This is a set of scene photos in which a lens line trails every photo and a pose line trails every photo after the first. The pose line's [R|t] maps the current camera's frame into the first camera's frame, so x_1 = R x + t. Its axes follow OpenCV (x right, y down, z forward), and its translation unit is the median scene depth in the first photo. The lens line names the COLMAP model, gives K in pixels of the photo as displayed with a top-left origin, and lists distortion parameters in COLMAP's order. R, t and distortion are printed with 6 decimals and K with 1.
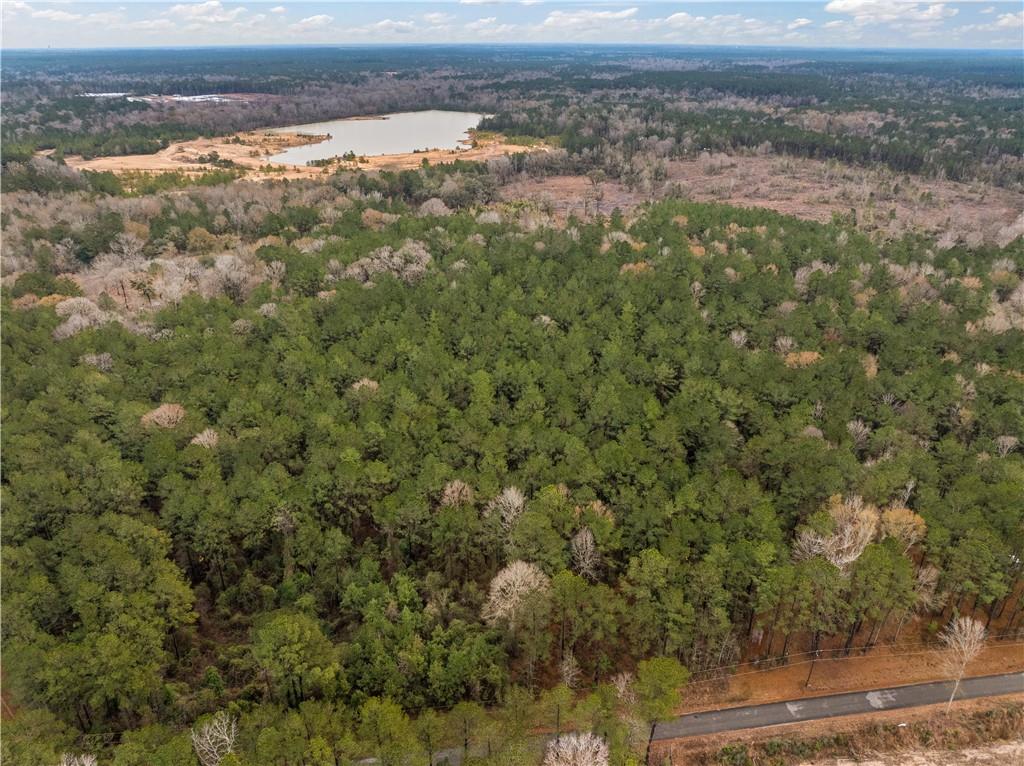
lens RADIAL K [[720.7, 0, 512.0], [0, 720.7, 383.0], [0, 0, 1]] dist [-0.070288, 0.034840]
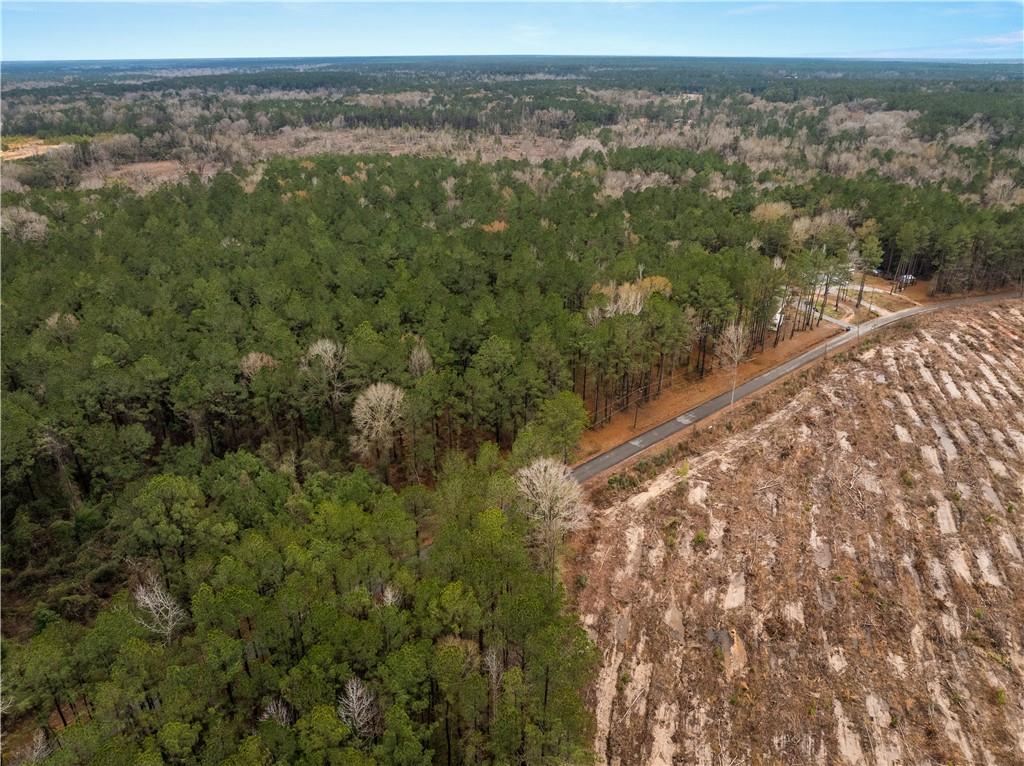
lens RADIAL K [[720.7, 0, 512.0], [0, 720.7, 383.0], [0, 0, 1]] dist [-0.070288, 0.034840]
pose [[0.826034, -0.236666, 0.511524, -0.144255], [0.243401, 0.968367, 0.054976, 0.107657], [-0.508354, 0.079093, 0.857508, 0.040377]]
